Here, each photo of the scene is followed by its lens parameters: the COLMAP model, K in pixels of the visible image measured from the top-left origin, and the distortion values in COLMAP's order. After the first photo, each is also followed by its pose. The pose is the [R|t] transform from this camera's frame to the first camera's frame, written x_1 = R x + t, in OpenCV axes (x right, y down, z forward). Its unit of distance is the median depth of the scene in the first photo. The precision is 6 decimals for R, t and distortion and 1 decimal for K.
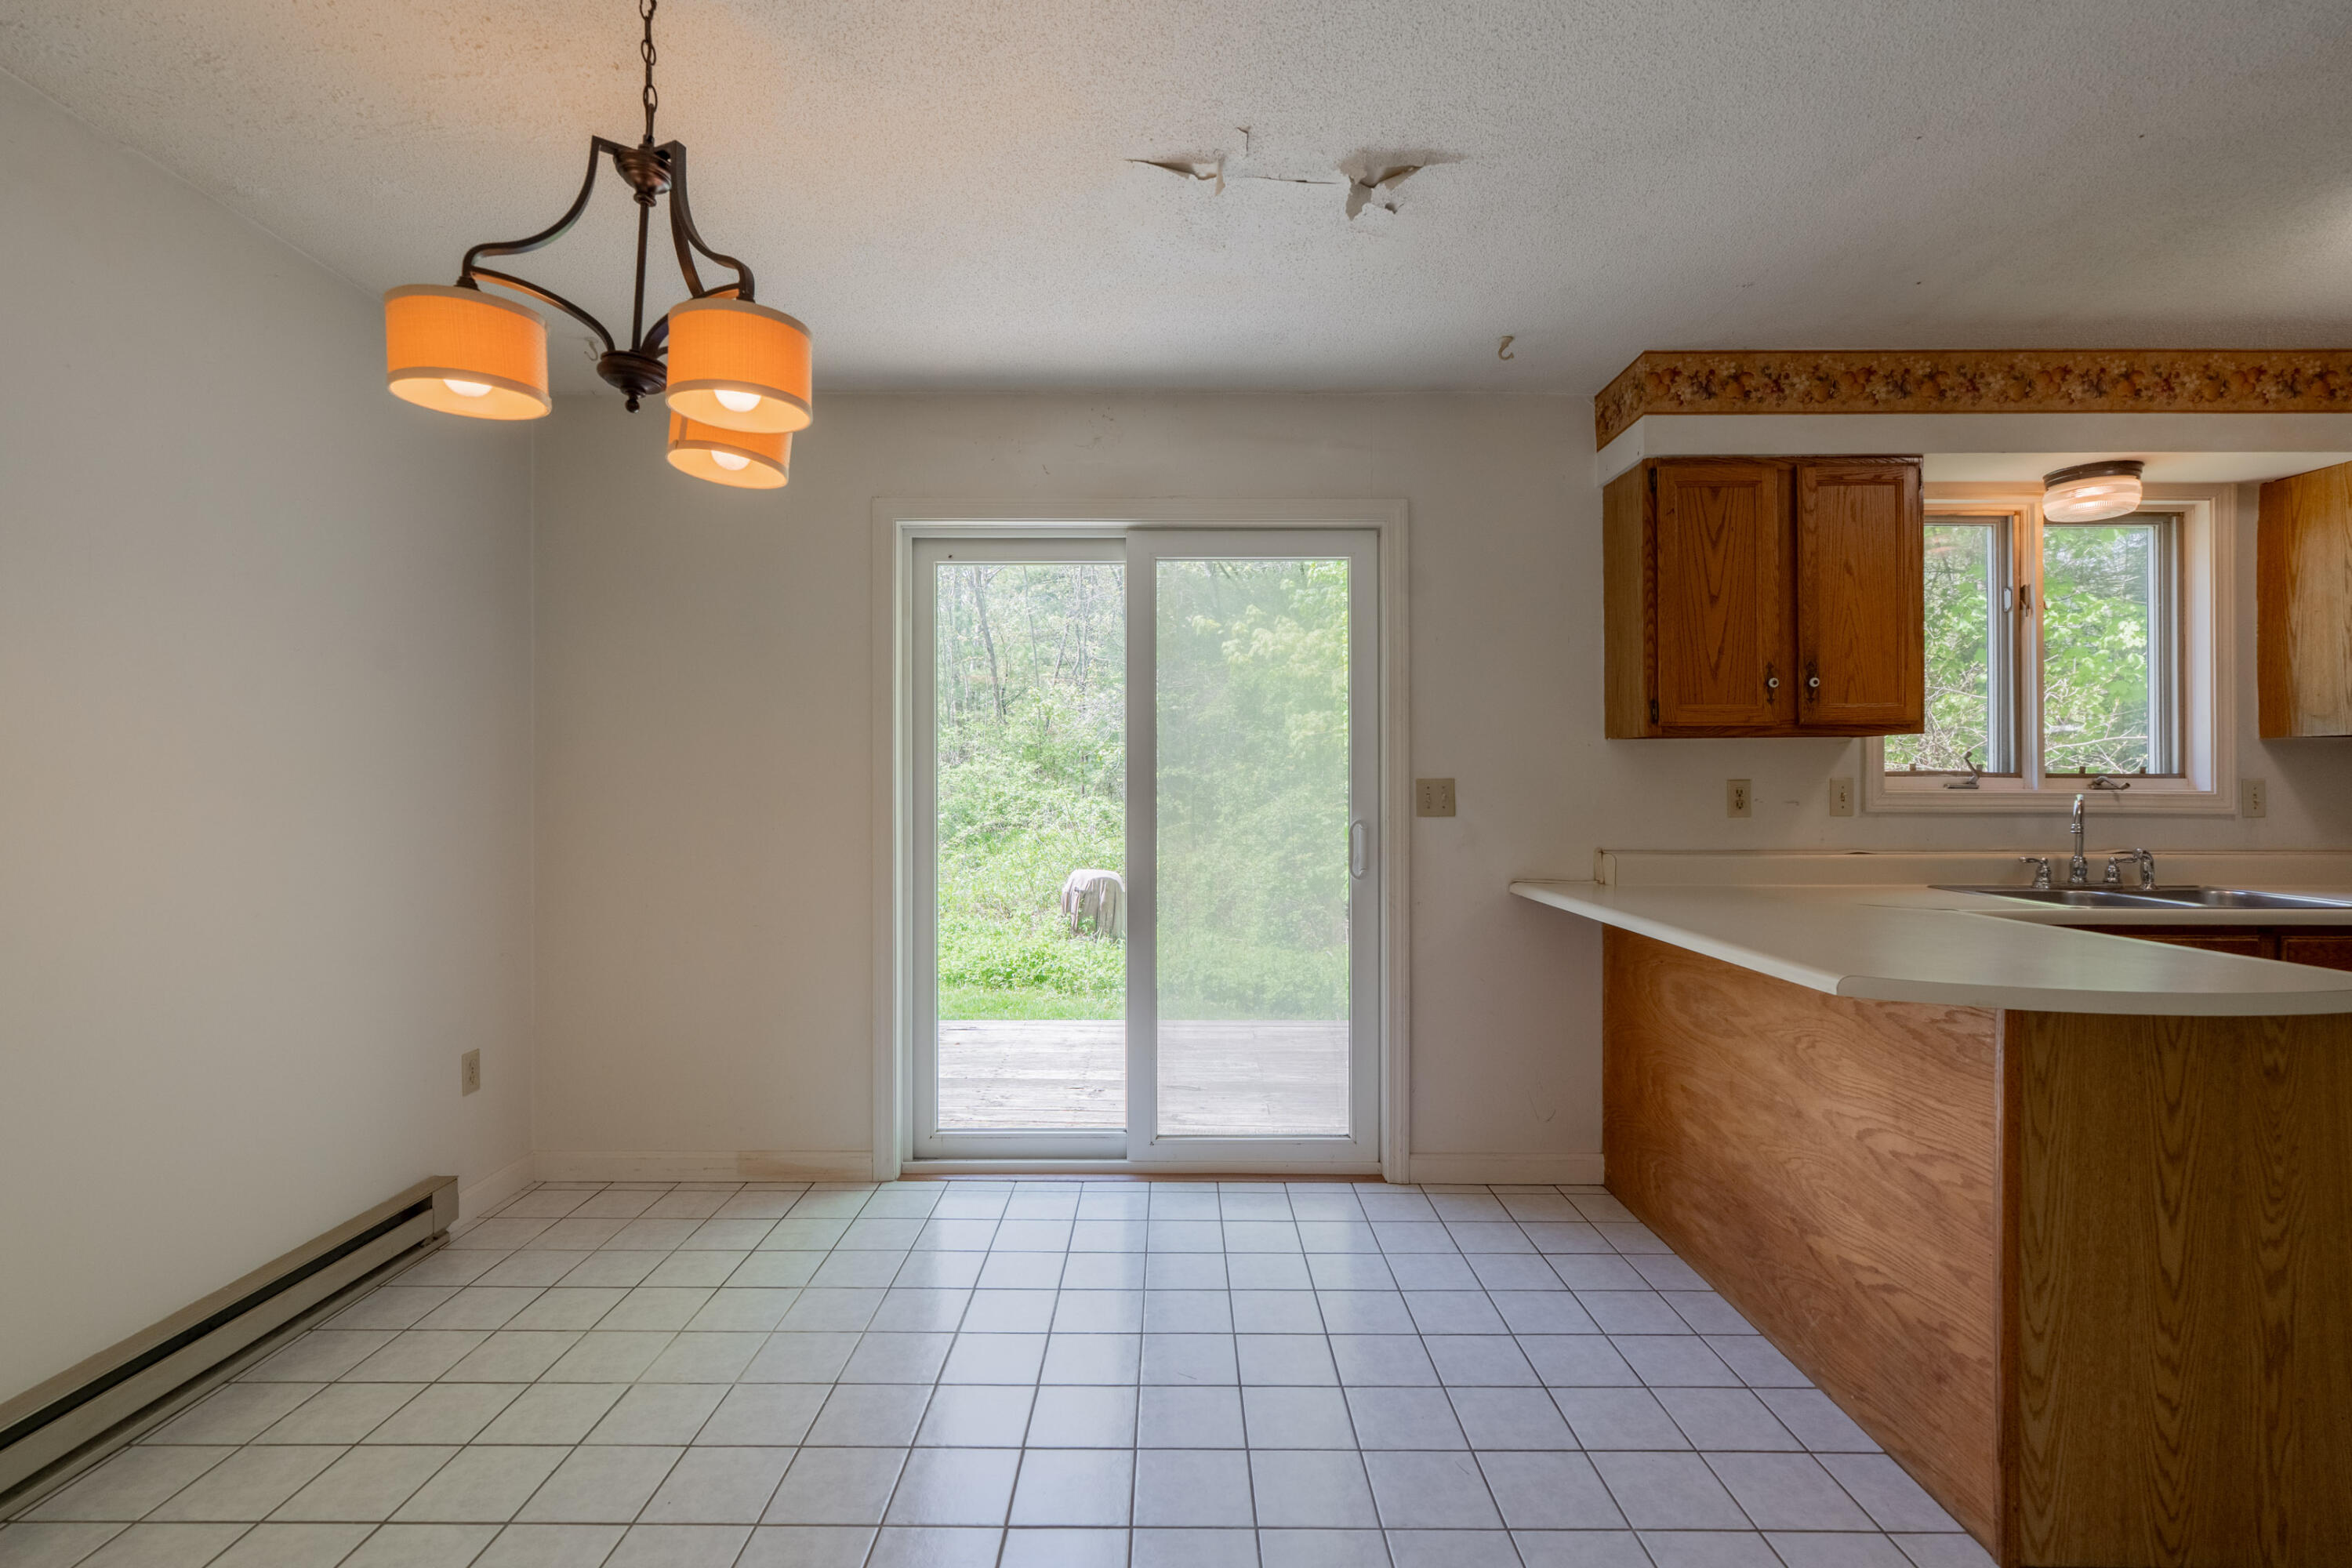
lens RADIAL K [[1103.3, 0, 1146.5], [0, 1103.3, 783.8], [0, 0, 1]] dist [-0.002523, 0.000398]
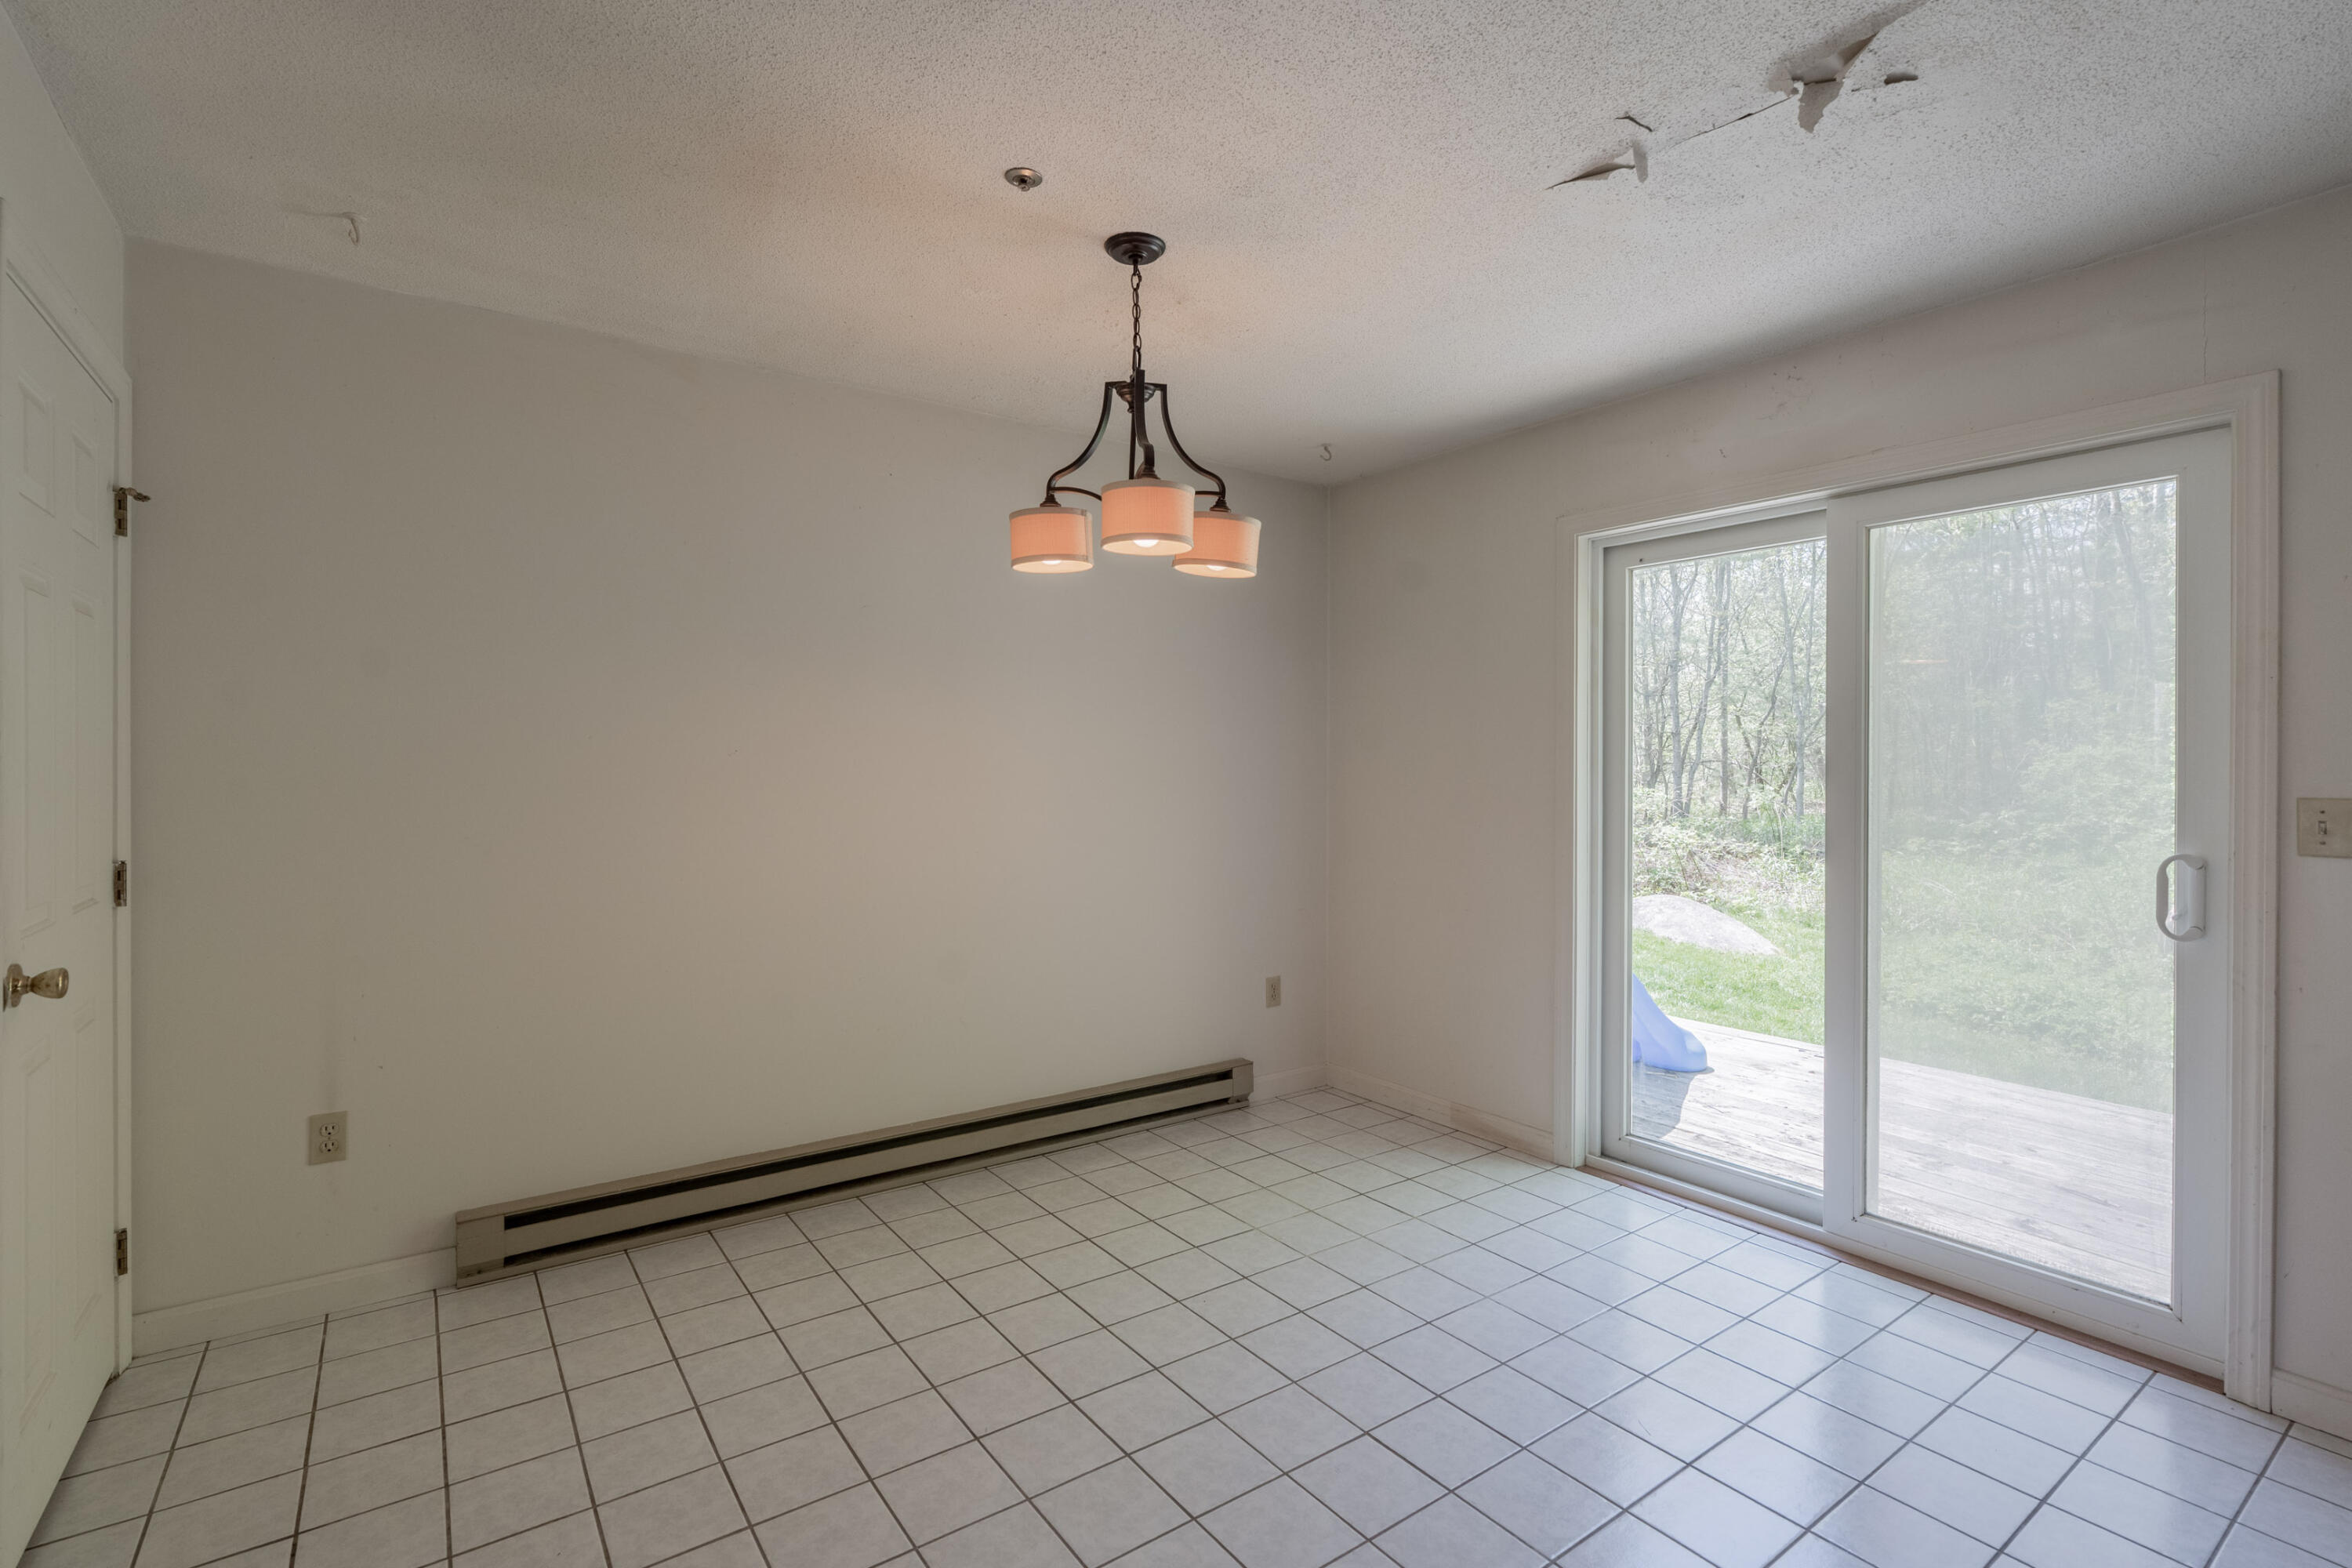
lens RADIAL K [[1070.7, 0, 1131.6], [0, 1070.7, 773.5], [0, 0, 1]] dist [-0.000879, 0.000222]
pose [[0.569780, 0.006985, -0.821767, 0.389966], [-0.001016, 0.999969, 0.007795, -0.023981], [0.821797, -0.003607, 0.569770, 0.083003]]
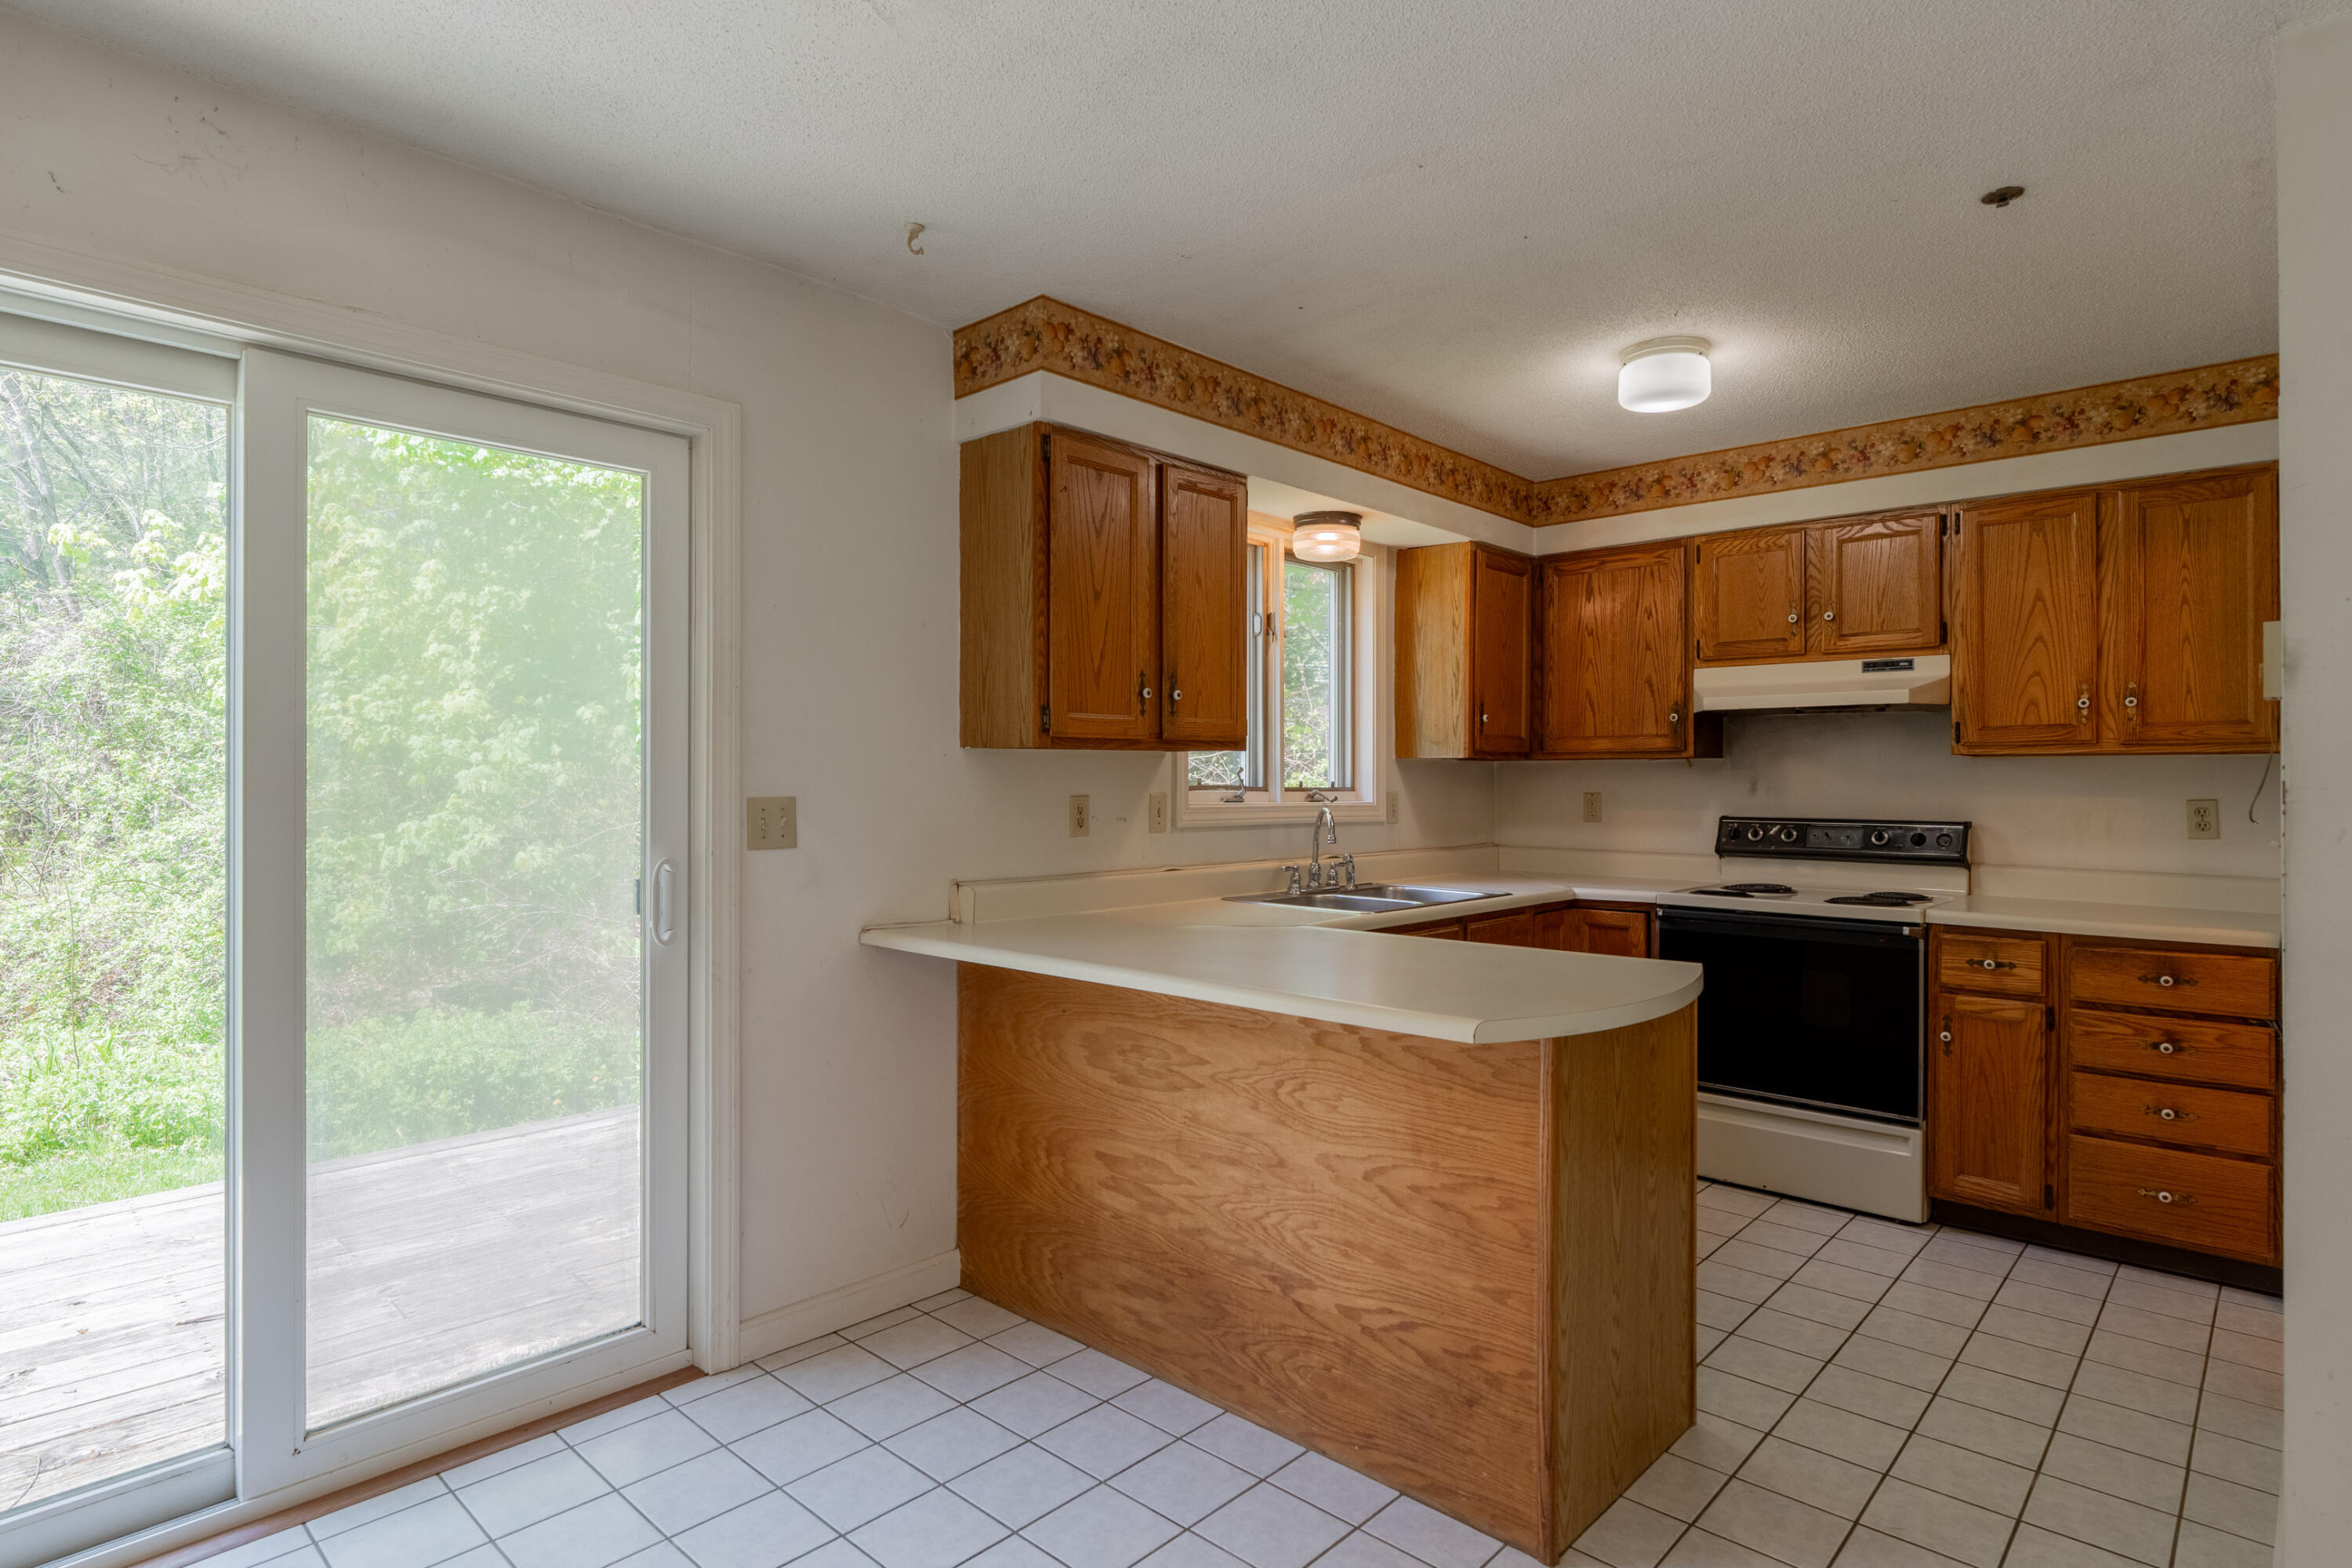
lens RADIAL K [[1257.5, 0, 1180.7], [0, 1257.5, 777.9], [0, 0, 1]] dist [-0.006589, 0.001841]
pose [[0.660337, 0.002356, 0.750966, -0.191384], [-0.003423, 0.999994, -0.000128, -0.019084], [-0.750962, -0.002486, 0.660341, 0.262228]]
